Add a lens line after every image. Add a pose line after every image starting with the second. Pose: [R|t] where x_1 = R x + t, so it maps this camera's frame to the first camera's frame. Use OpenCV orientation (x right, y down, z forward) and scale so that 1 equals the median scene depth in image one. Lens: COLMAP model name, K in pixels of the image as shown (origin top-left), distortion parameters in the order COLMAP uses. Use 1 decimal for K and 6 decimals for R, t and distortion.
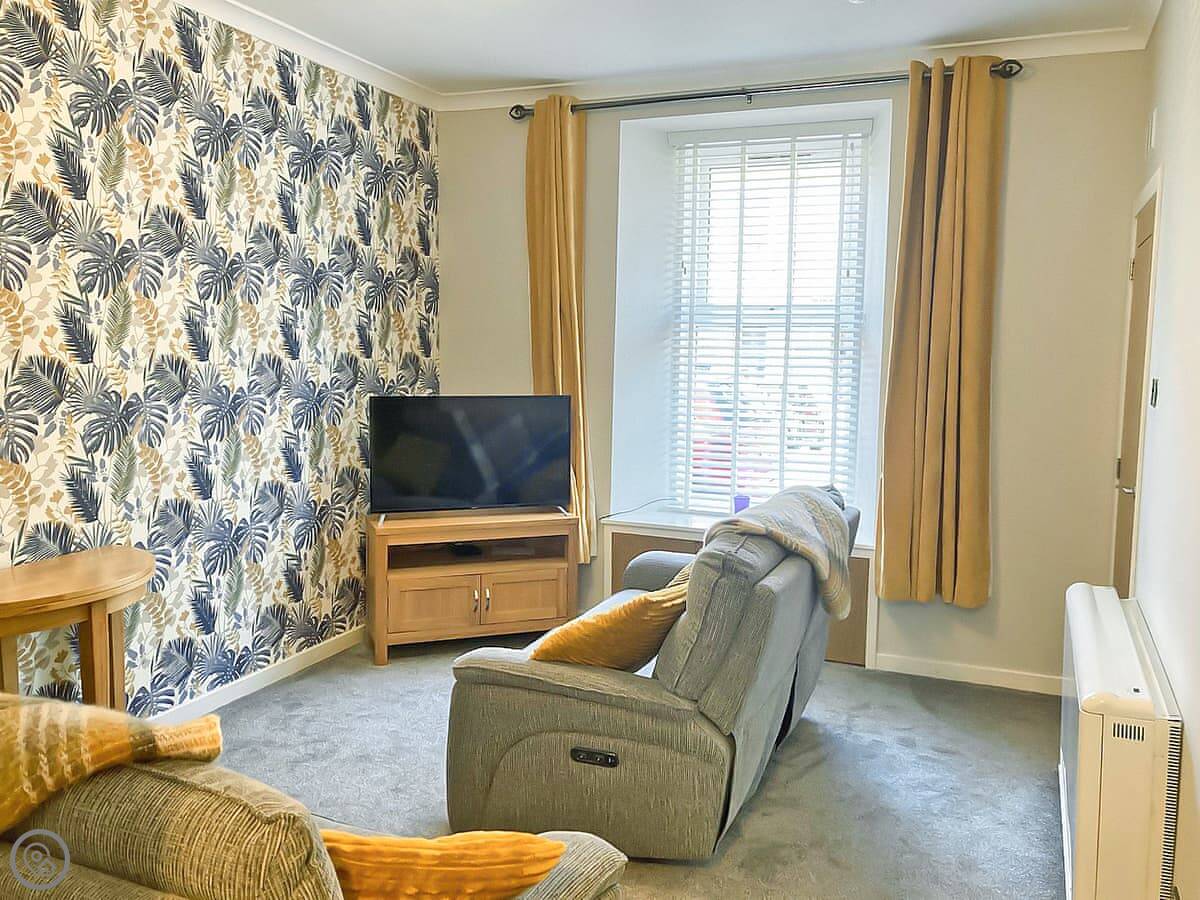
lens RADIAL K [[1006.8, 0, 600.0], [0, 1006.8, 450.0], [0, 0, 1]] dist [-0.014892, 0.011590]
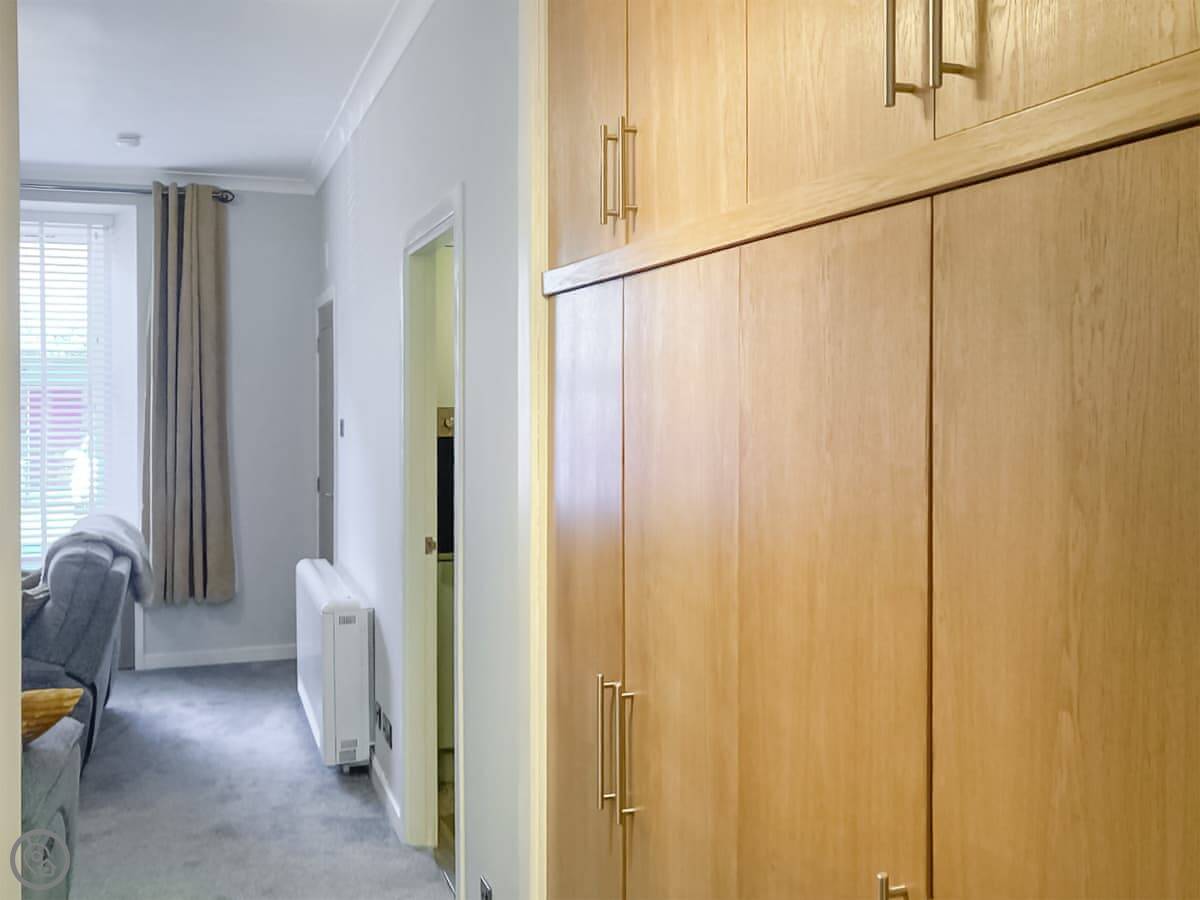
lens RADIAL K [[1246.8, 0, 600.0], [0, 1246.8, 450.0], [0, 0, 1]] dist [-0.089476, 0.138259]
pose [[0.738669, -0.033795, 0.673221, -0.317679], [0.071993, 0.996985, -0.028944, 0.039533], [-0.670213, 0.069848, 0.738875, -0.490779]]
